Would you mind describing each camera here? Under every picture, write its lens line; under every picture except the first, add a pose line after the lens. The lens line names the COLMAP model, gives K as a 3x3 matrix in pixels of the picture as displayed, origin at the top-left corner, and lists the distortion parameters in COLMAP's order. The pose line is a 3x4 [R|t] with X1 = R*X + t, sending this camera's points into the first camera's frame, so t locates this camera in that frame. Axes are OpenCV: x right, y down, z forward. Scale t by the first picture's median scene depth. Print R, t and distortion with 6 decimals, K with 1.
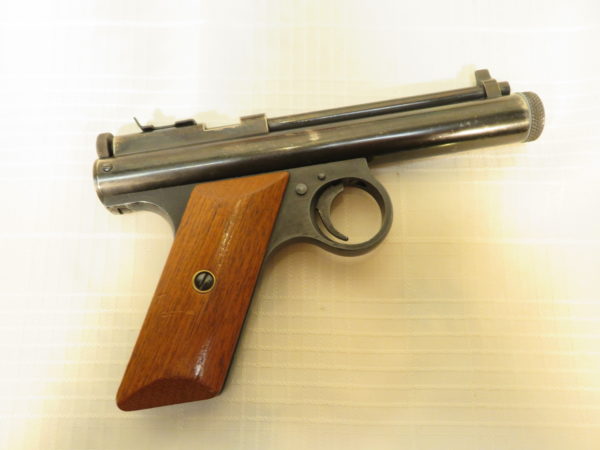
lens RADIAL K [[452.0, 0, 300.0], [0, 452.0, 225.0], [0, 0, 1]] dist [0.005196, 0.001214]
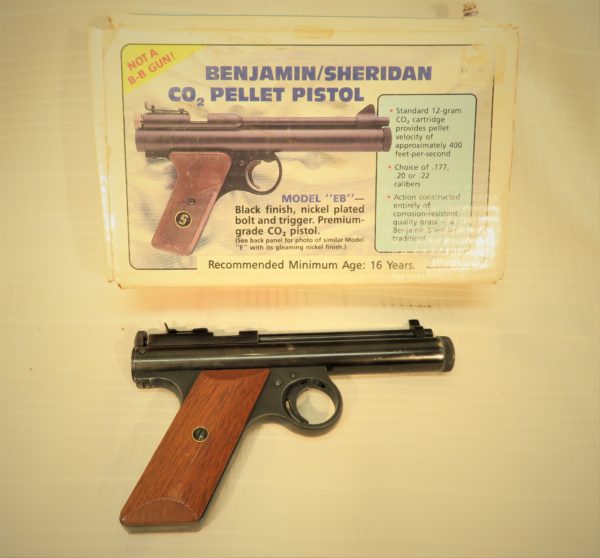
lens RADIAL K [[558.8, 0, 300.0], [0, 558.8, 279.0], [0, 0, 1]] dist [-0.001314, 0.000278]
pose [[0.994304, 0.106086, 0.010241, 0.019420], [-0.091199, 0.896608, -0.433332, 0.374930], [-0.055153, 0.429930, 0.901176, -0.684218]]
